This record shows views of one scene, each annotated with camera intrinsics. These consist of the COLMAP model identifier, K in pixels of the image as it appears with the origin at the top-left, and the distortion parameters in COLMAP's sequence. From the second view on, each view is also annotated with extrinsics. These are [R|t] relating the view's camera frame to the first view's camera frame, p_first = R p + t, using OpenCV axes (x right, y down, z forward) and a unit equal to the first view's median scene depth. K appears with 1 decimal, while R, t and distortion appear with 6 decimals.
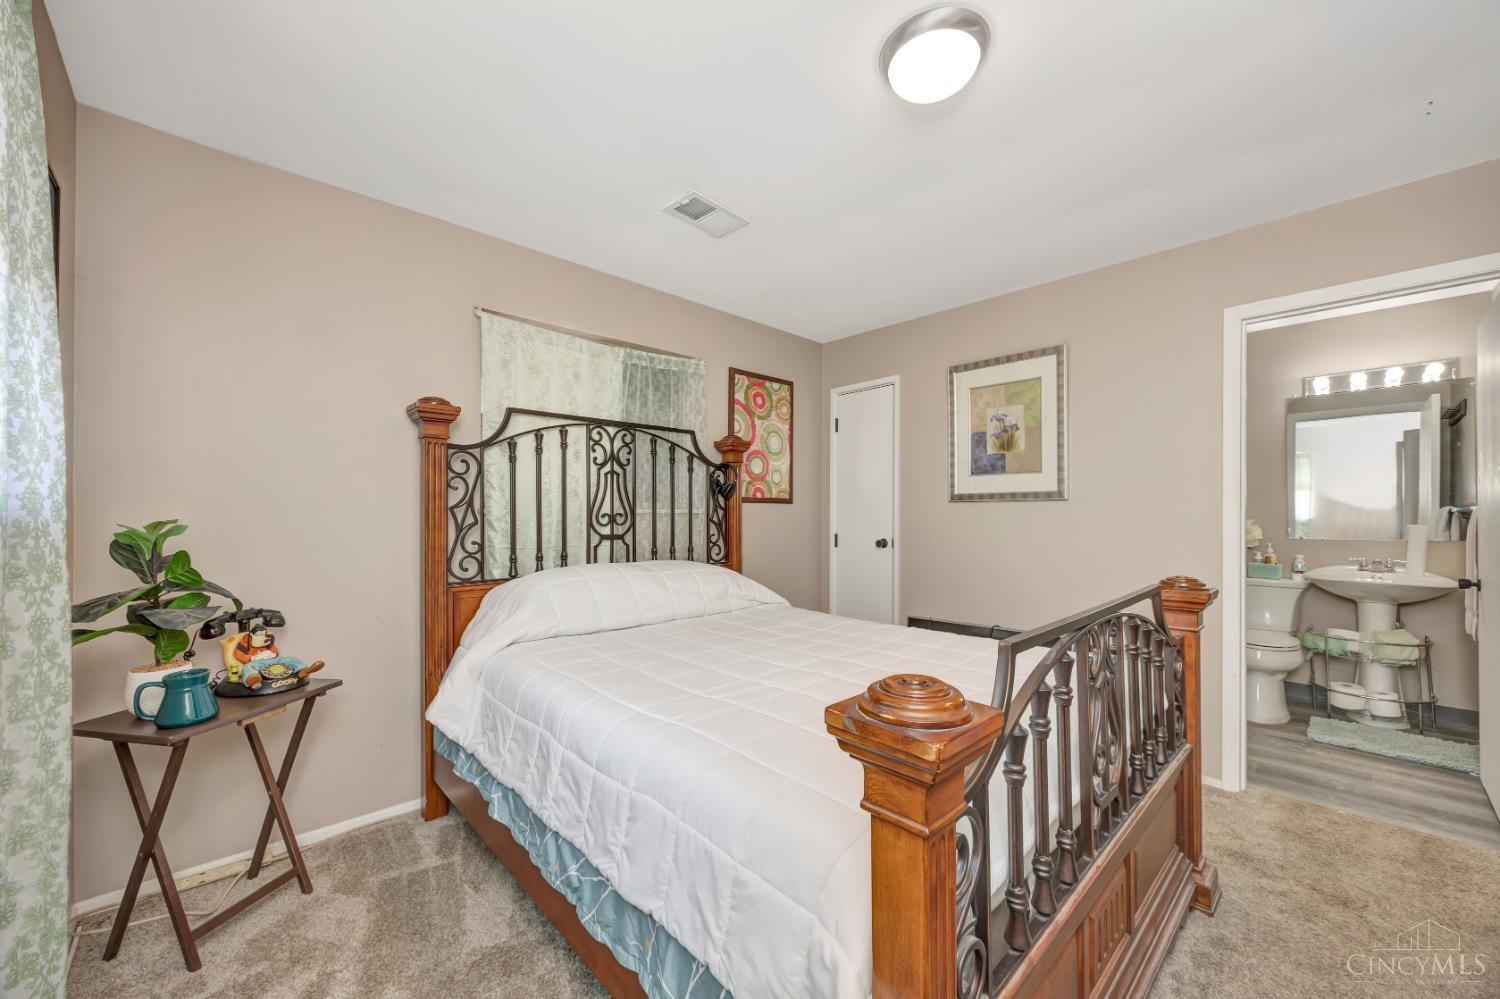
lens RADIAL K [[584.2, 0, 747.0], [0, 584.2, 510.8], [0, 0, 1]] dist [0.004149, -0.000026]
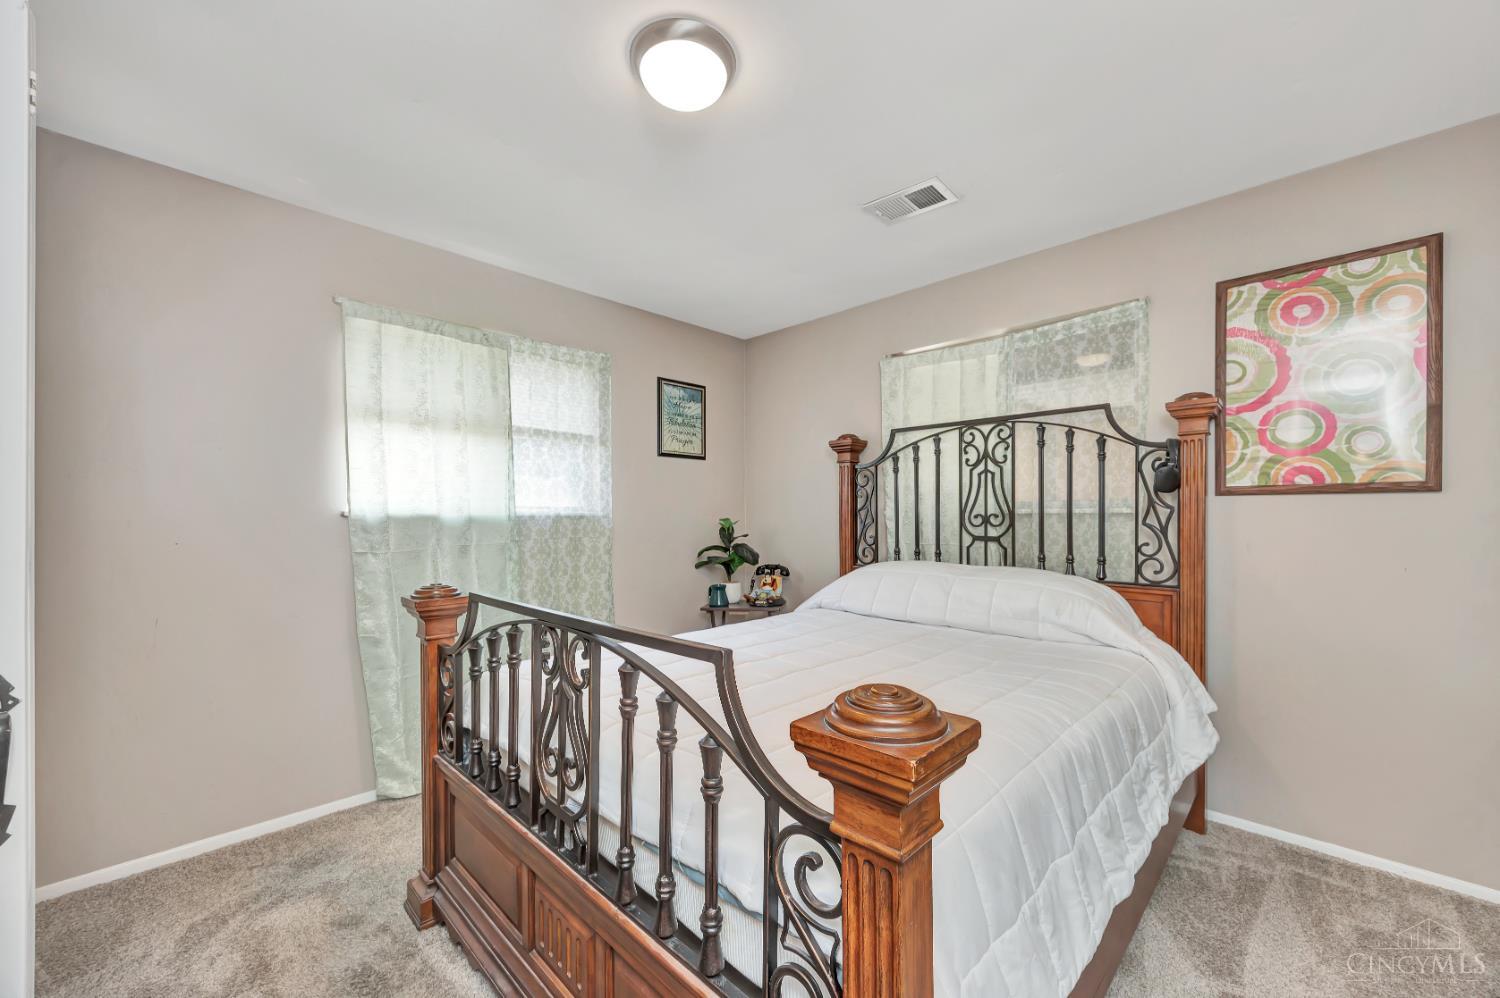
lens RADIAL K [[584.2, 0, 747.4], [0, 584.2, 510.5], [0, 0, 1]] dist [0.004149, -0.000026]
pose [[0.027421, -0.004312, -0.999615, 0.727453], [0.011366, 0.999927, -0.004002, -0.002059], [0.999559, -0.011252, 0.027468, 0.578094]]
